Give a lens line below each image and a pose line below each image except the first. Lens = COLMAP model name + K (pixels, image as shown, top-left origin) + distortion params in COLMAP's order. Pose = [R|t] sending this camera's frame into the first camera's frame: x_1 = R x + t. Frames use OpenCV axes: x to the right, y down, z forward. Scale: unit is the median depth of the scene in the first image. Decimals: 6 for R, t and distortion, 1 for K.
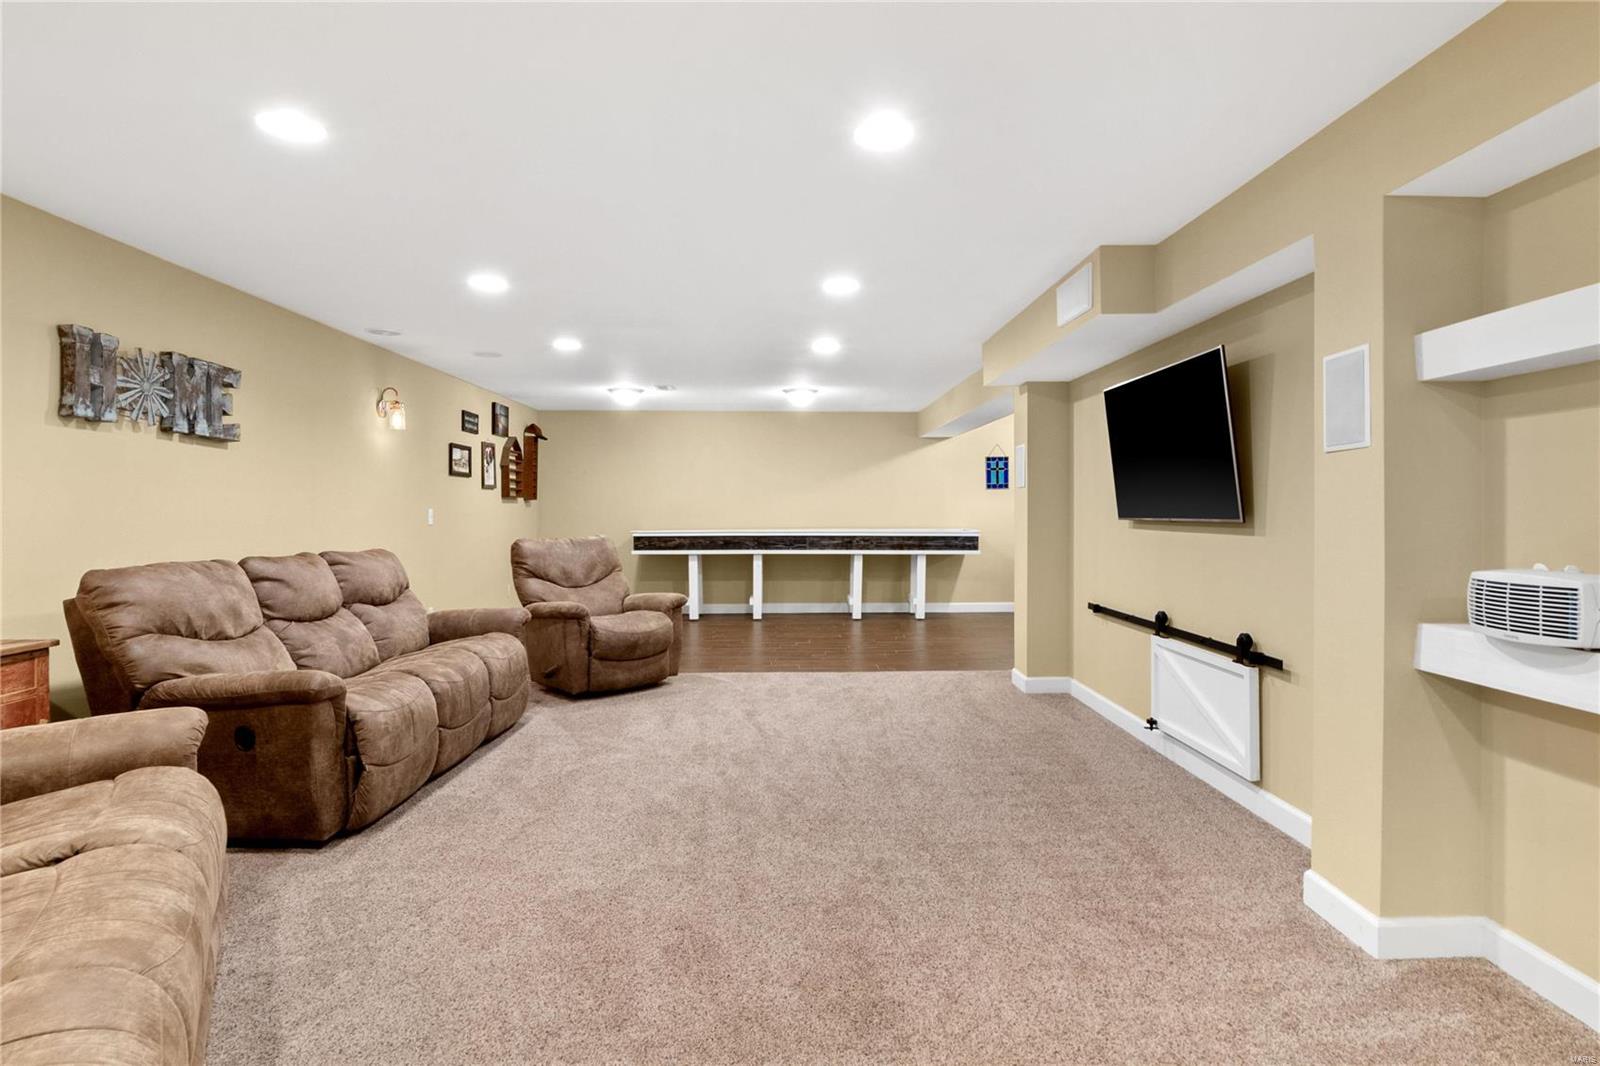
lens RADIAL K [[780.9, 0, 806.0], [0, 780.9, 519.4], [0, 0, 1]] dist [-0.008438, -0.001847]
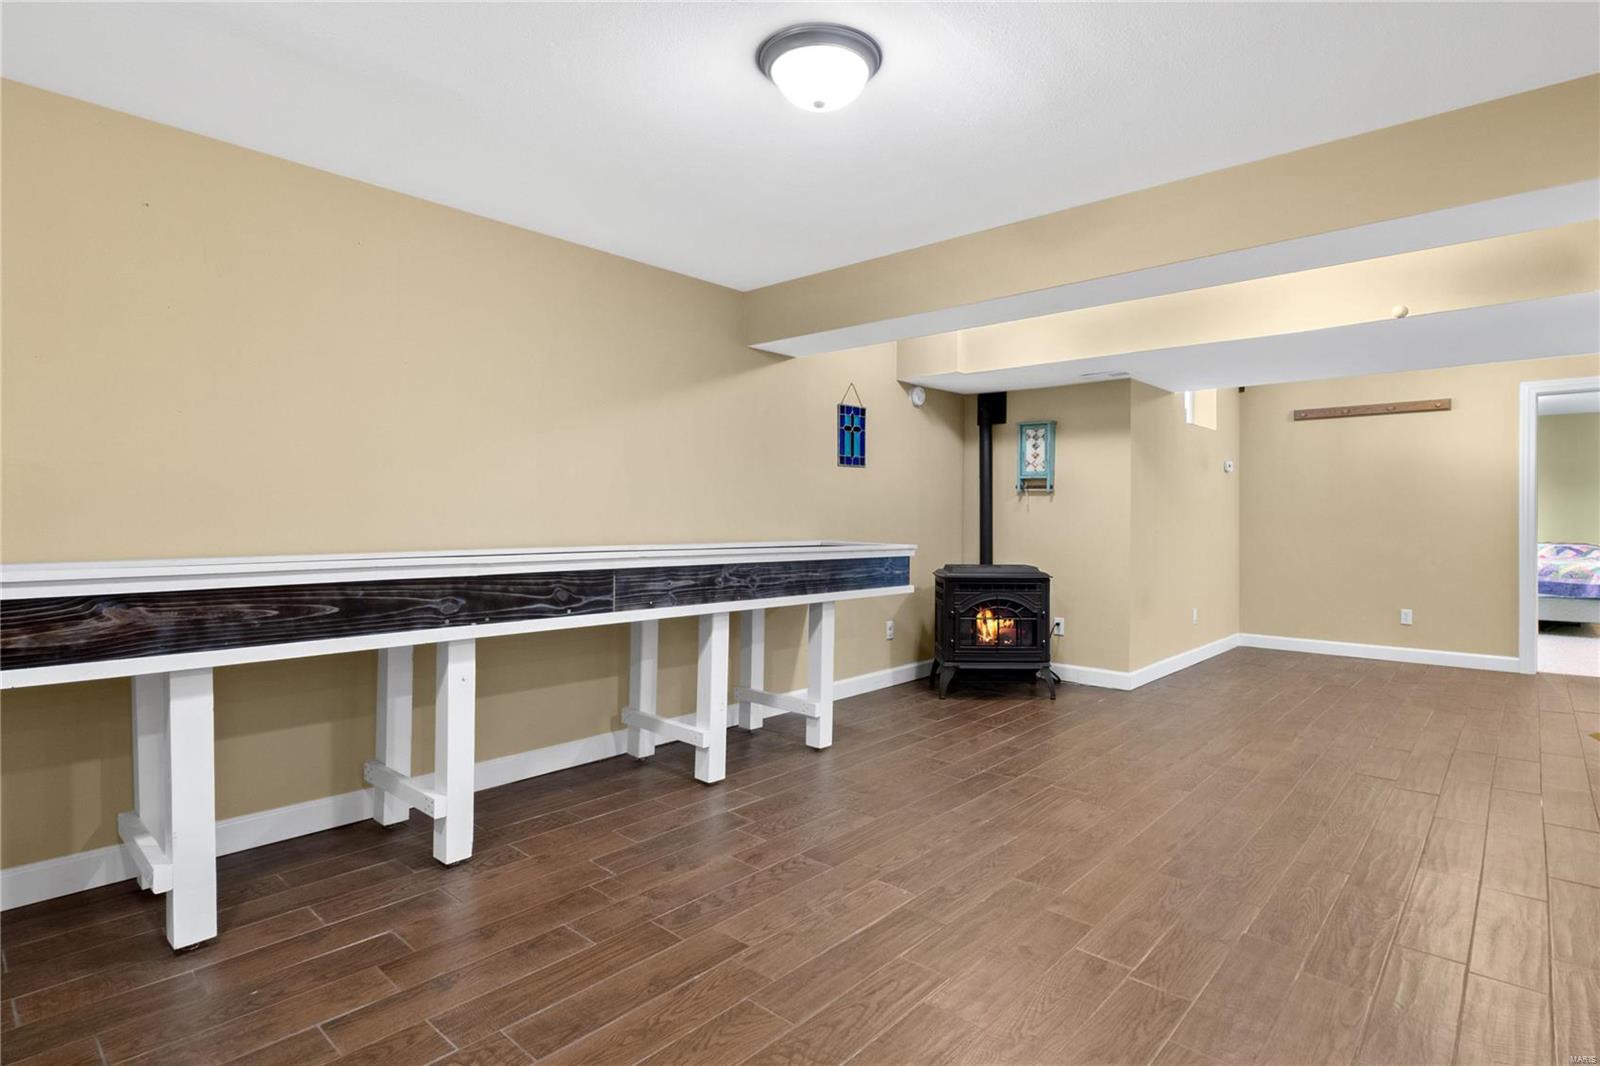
lens RADIAL K [[780.9, 0, 792.1], [0, 780.9, 523.2], [0, 0, 1]] dist [-0.008438, -0.001847]
pose [[0.694476, 0.003609, 0.719506, -0.186009], [0.003993, 0.999953, -0.008870, 0.005079], [-0.719504, 0.009033, 0.694429, 0.726733]]
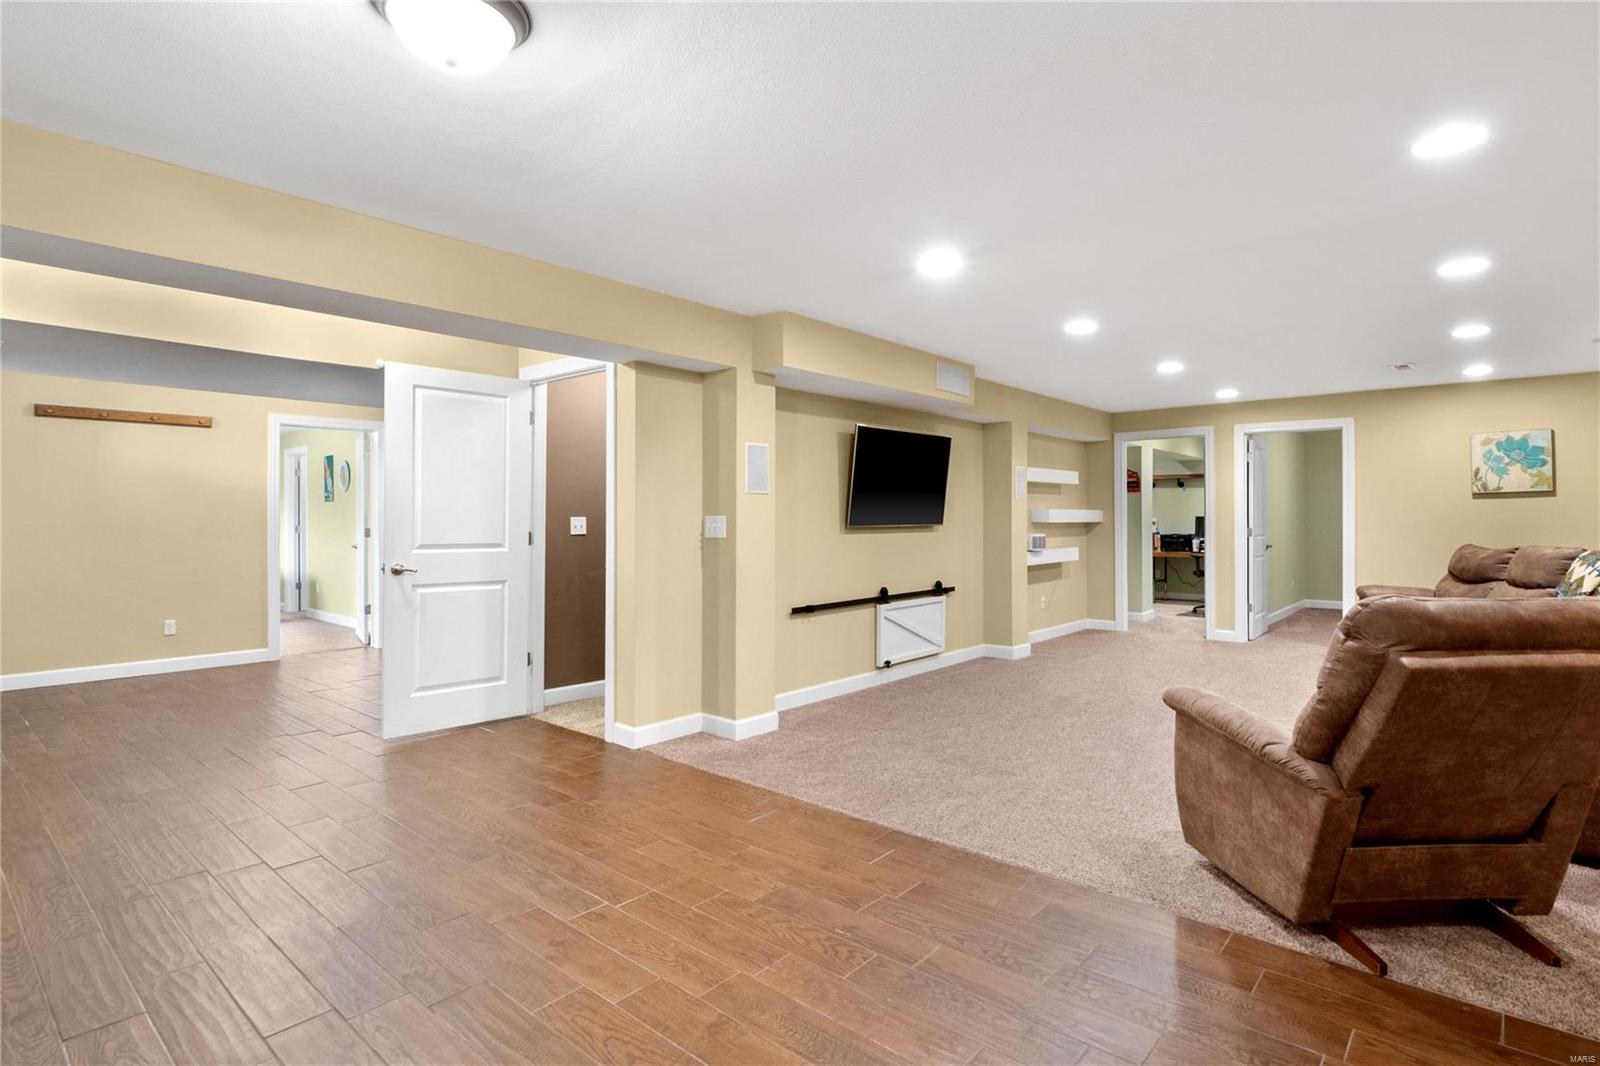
lens RADIAL K [[780.9, 0, 805.4], [0, 780.9, 522.0], [0, 0, 1]] dist [-0.008438, -0.001847]
pose [[-0.722289, 0.006954, 0.691556, -0.207557], [0.018681, 0.999781, 0.009458, -0.009583], [-0.691339, 0.019750, -0.722261, 0.987001]]
